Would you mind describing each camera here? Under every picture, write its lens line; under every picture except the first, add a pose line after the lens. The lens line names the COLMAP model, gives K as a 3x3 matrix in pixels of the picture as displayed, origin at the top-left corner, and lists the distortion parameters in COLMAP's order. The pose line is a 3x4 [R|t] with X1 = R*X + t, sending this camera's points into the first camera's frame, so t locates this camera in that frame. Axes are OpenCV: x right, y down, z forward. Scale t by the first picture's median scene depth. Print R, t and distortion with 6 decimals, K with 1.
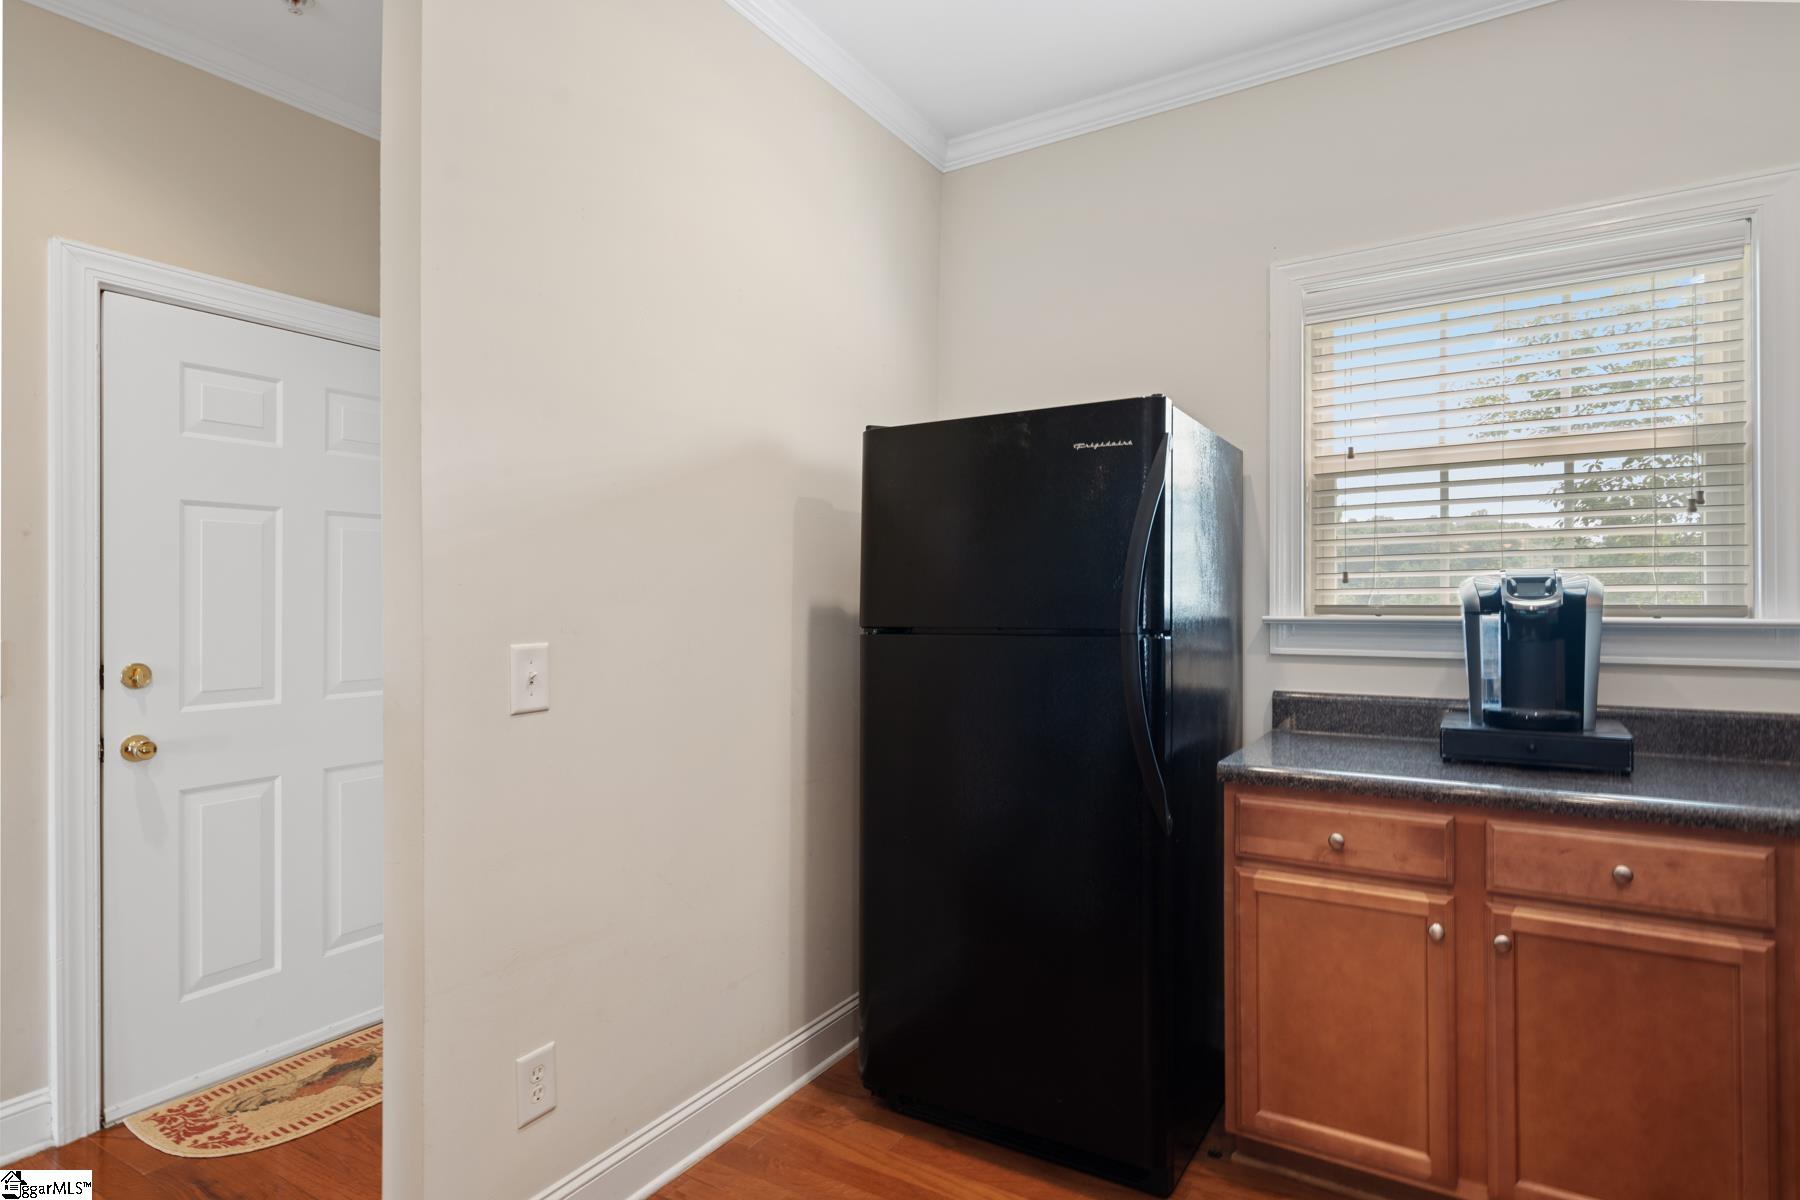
lens RADIAL K [[933.0, 0, 901.9], [0, 933.0, 611.7], [0, 0, 1]] dist [-0.006172, 0.004937]
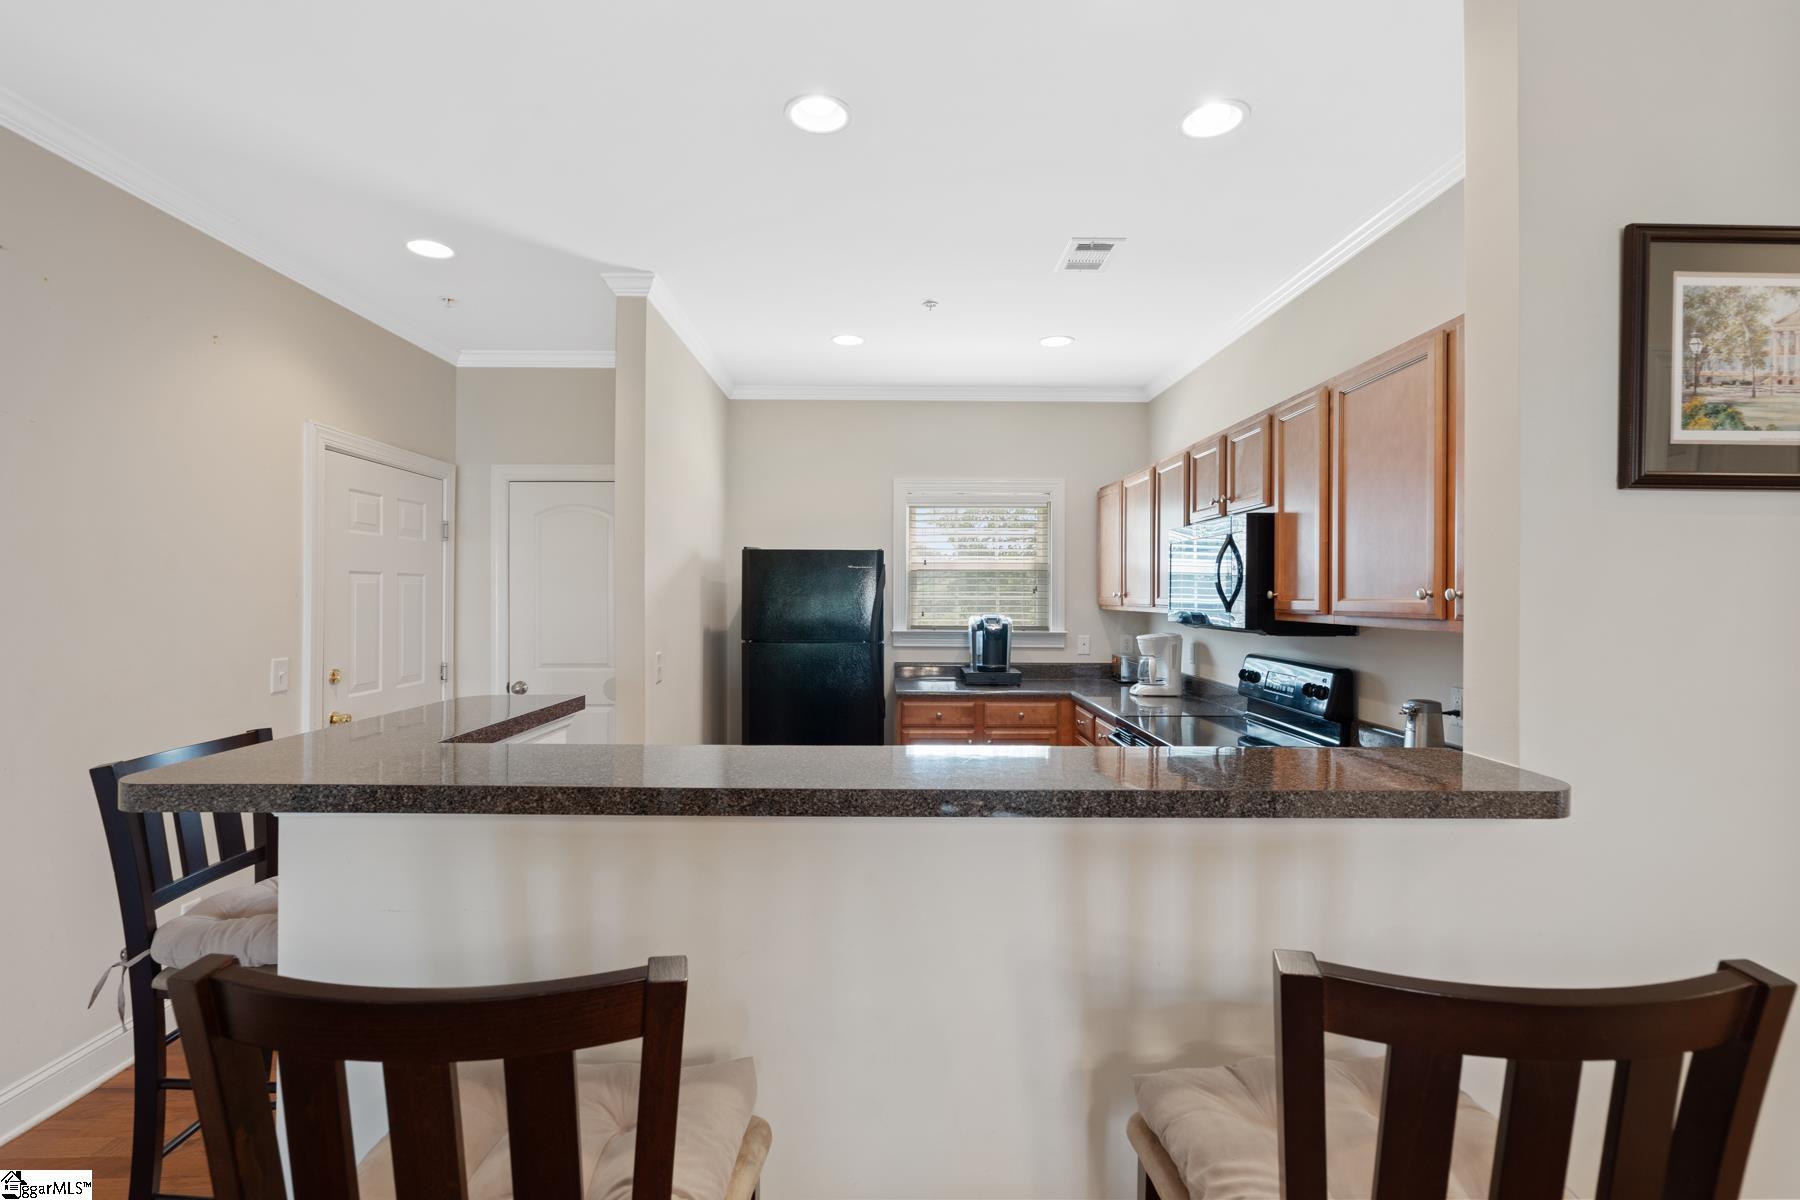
lens RADIAL K [[825.1, 0, 900.4], [0, 825.1, 592.0], [0, 0, 1]] dist [-0.003075, 0.002840]
pose [[0.831995, 0.009279, 0.554706, -0.923725], [-0.002343, 0.999910, -0.013213, -0.079584], [-0.554779, 0.009694, 0.831942, -0.907158]]
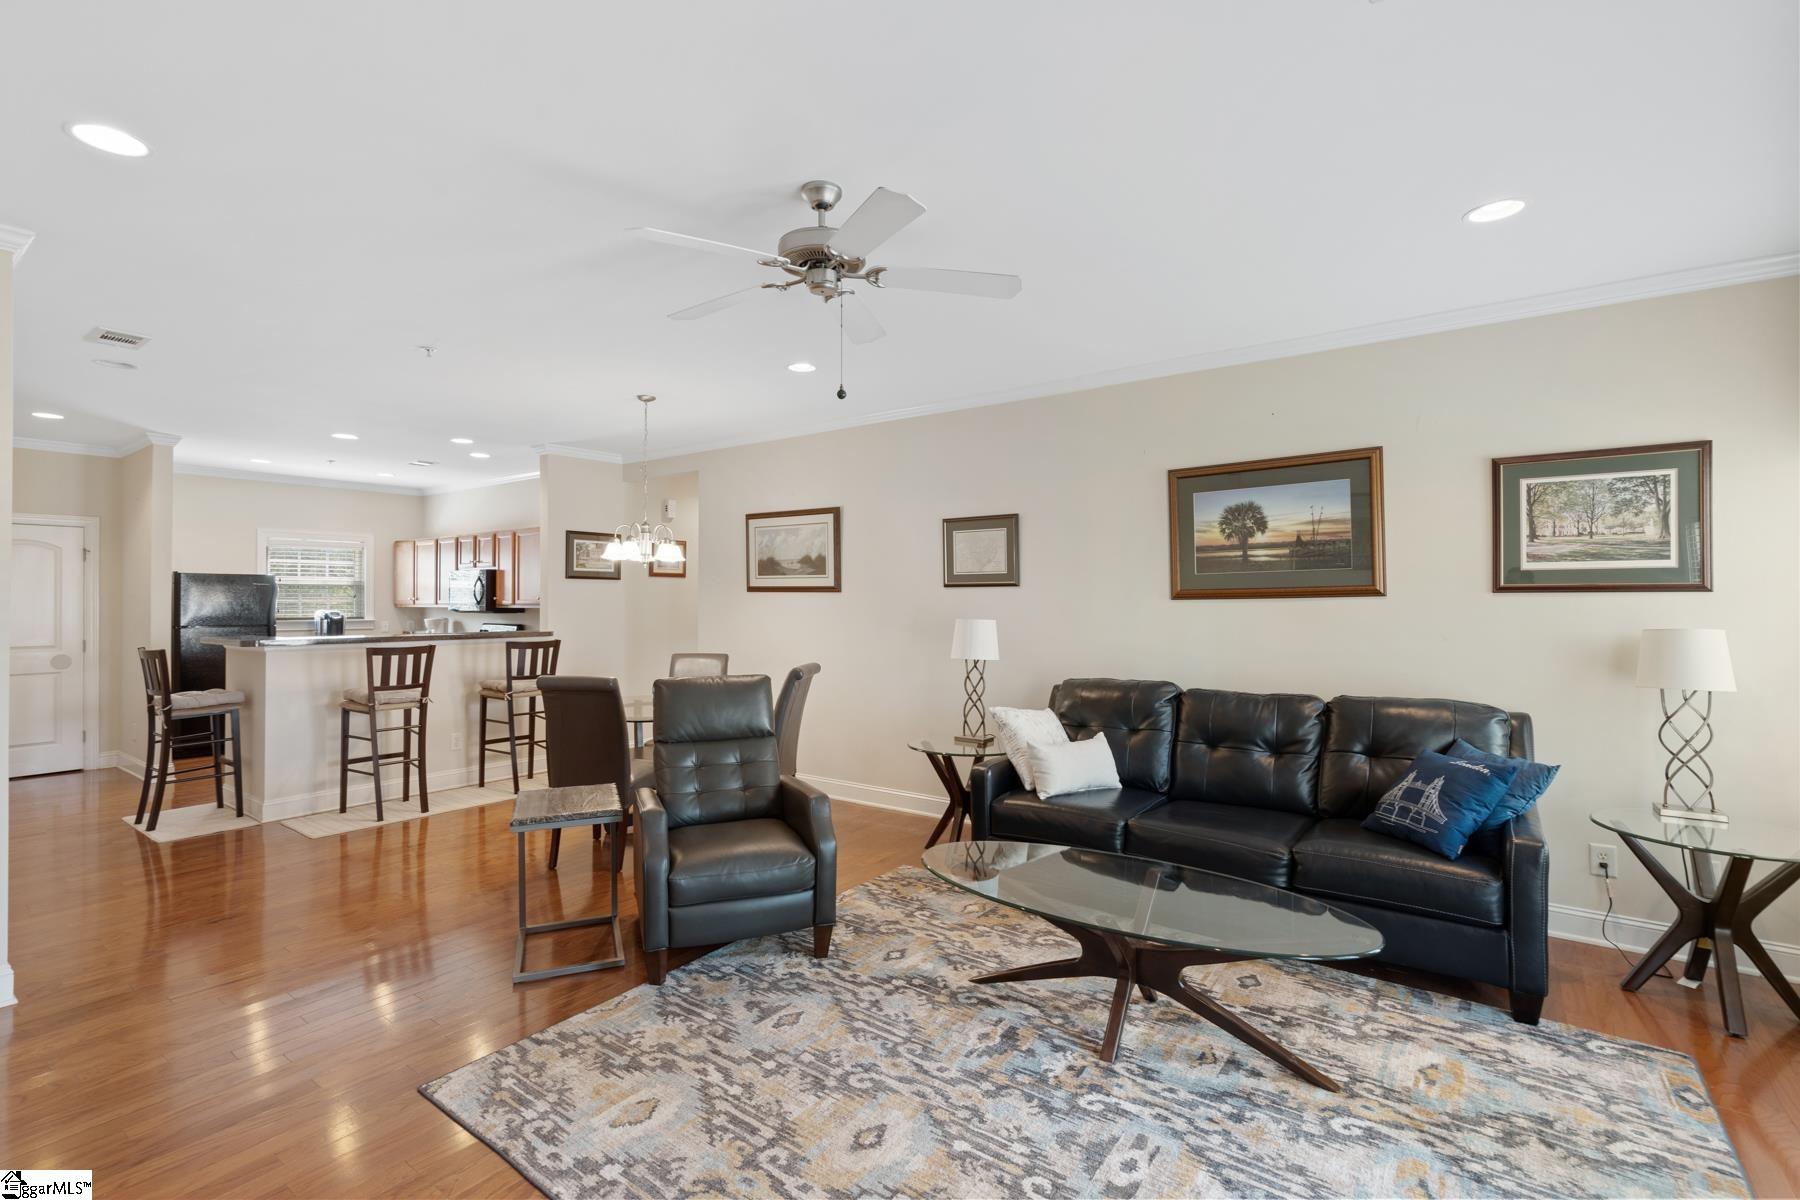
lens RADIAL K [[825.1, 0, 874.3], [0, 825.1, 589.0], [0, 0, 1]] dist [-0.003075, 0.002840]
pose [[0.098225, 0.021840, 0.994925, -3.524678], [0.008301, 0.999706, -0.022765, -0.035181], [-0.995130, 0.010495, 0.098015, -2.373105]]
